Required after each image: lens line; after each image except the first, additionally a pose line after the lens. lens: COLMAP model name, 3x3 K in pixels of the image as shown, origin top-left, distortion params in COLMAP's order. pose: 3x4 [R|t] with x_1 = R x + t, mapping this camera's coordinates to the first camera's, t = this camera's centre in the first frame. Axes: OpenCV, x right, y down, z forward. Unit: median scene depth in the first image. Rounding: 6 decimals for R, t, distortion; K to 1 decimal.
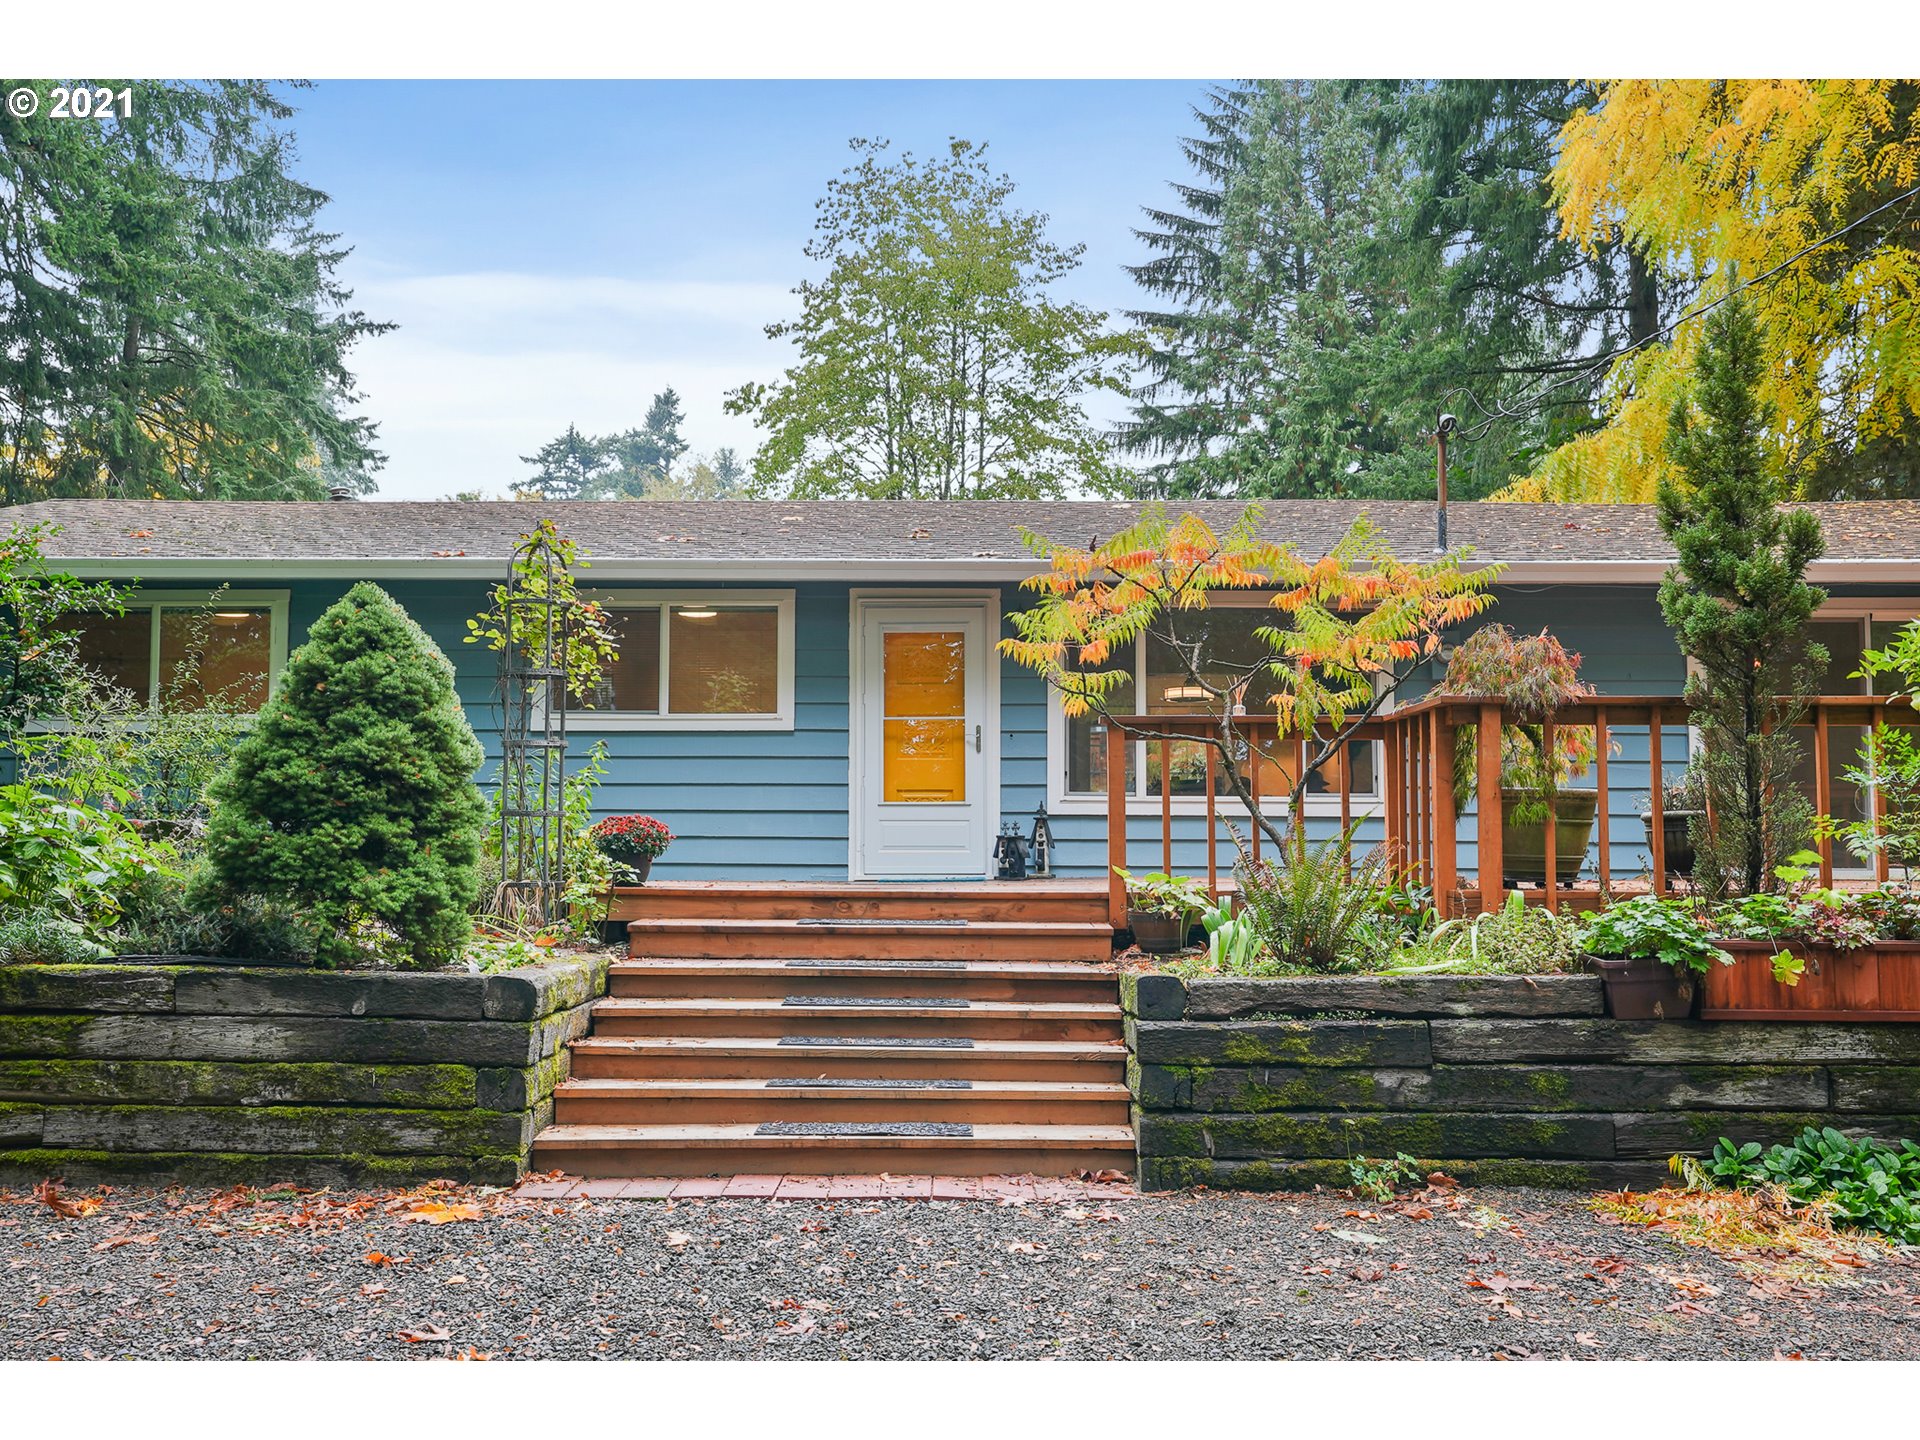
lens RADIAL K [[1532.7, 0, 960.0], [0, 1532.7, 720.0], [0, 0, 1]] dist [0.008072, 0.062619]
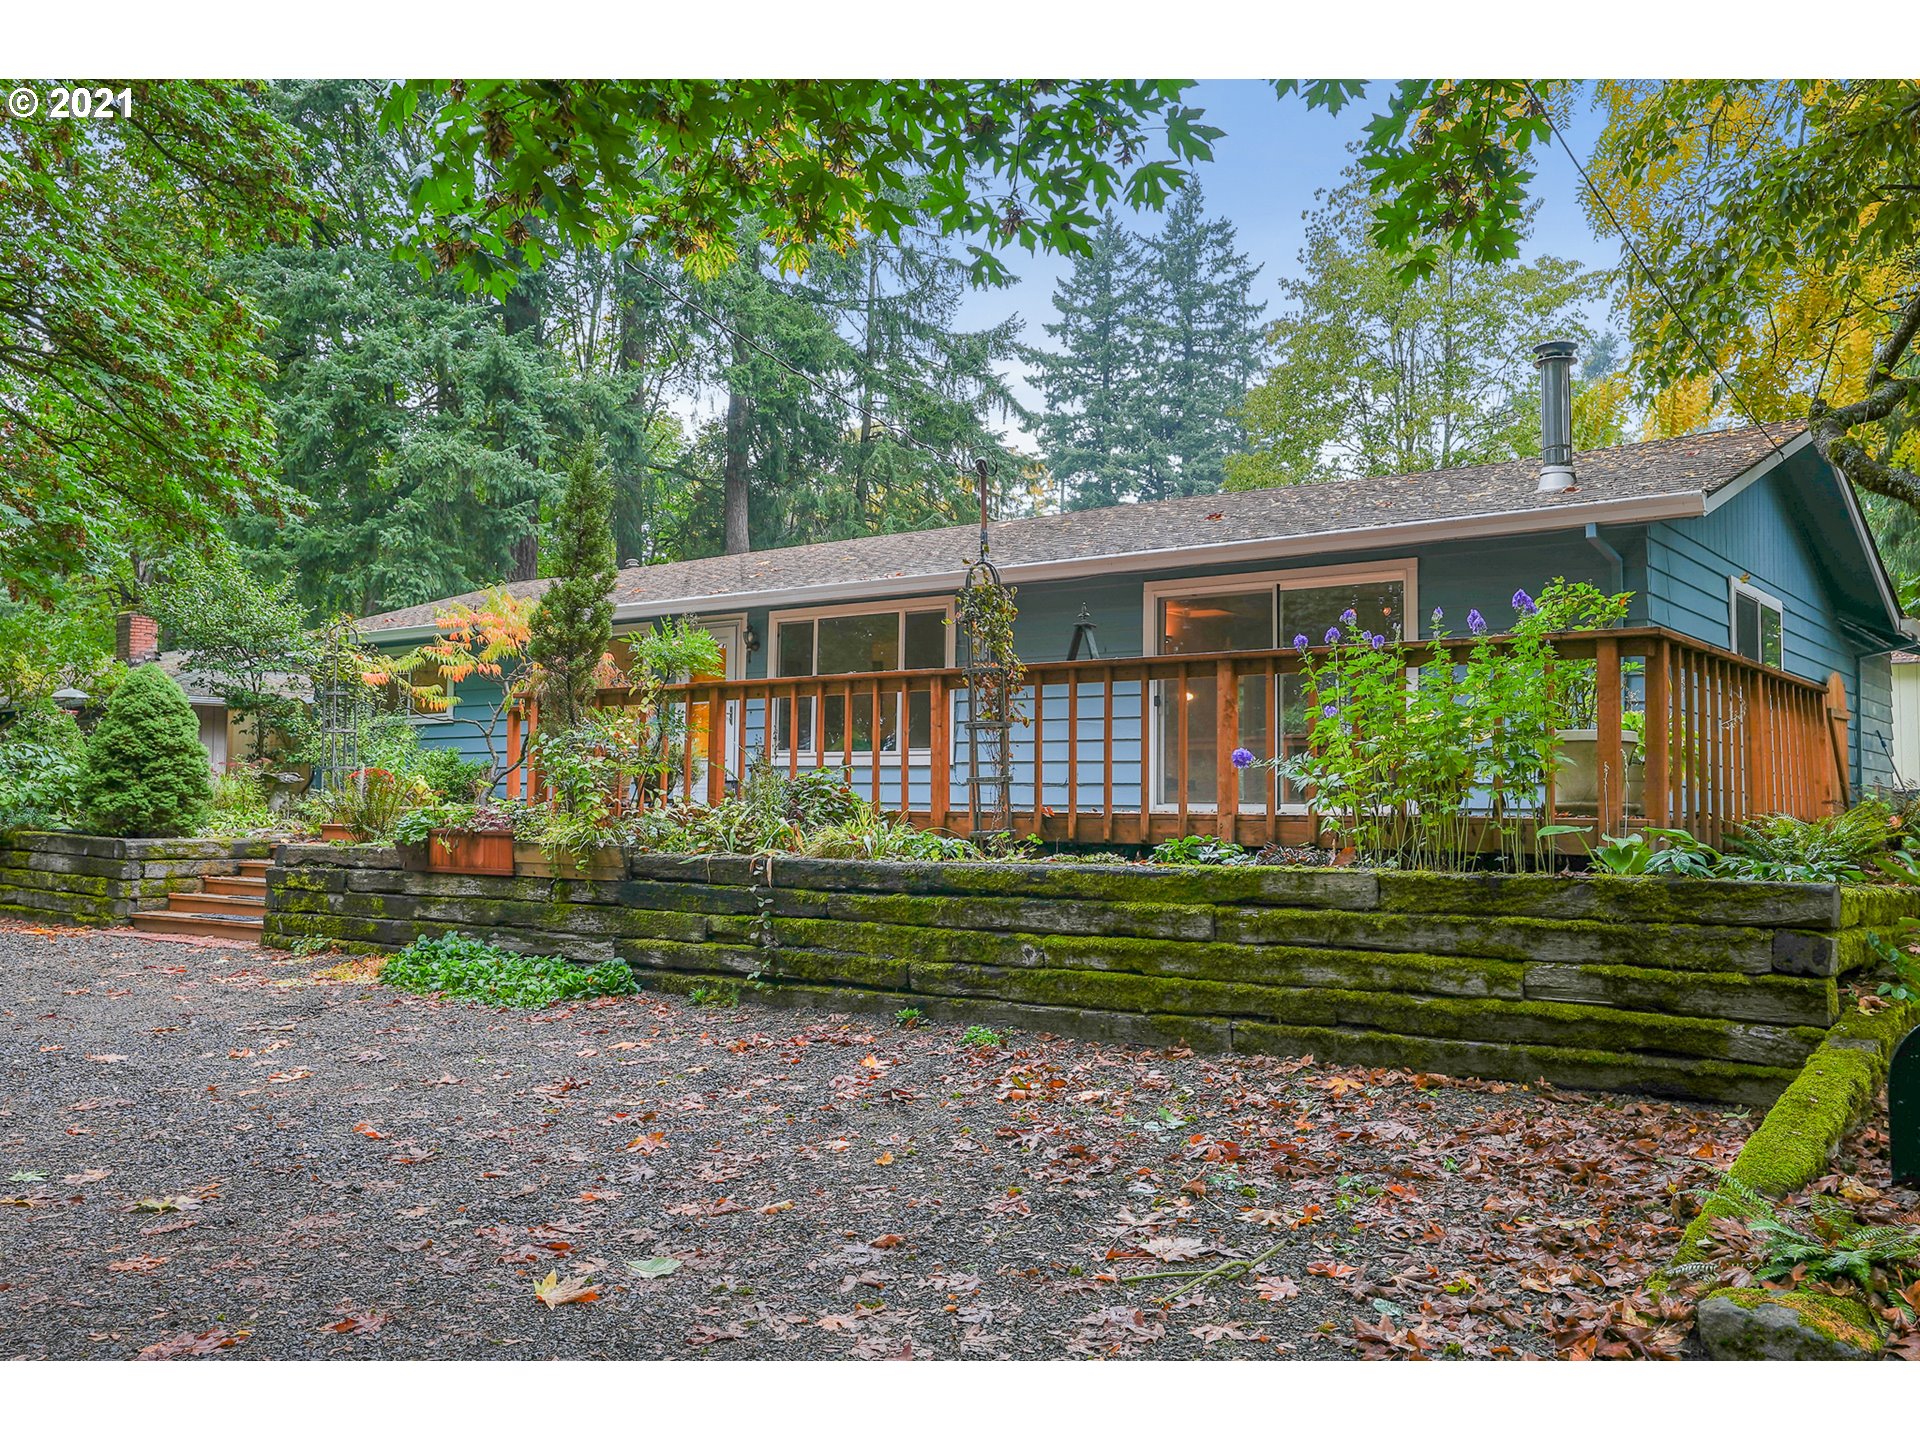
lens RADIAL K [[1532.7, 0, 960.0], [0, 1532.7, 720.0], [0, 0, 1]] dist [0.008072, 0.062619]
pose [[0.806619, -0.029164, -0.590351, 1.949515], [0.043407, 0.999008, 0.009956, 0.021801], [0.589475, -0.033656, 0.807085, -0.089357]]
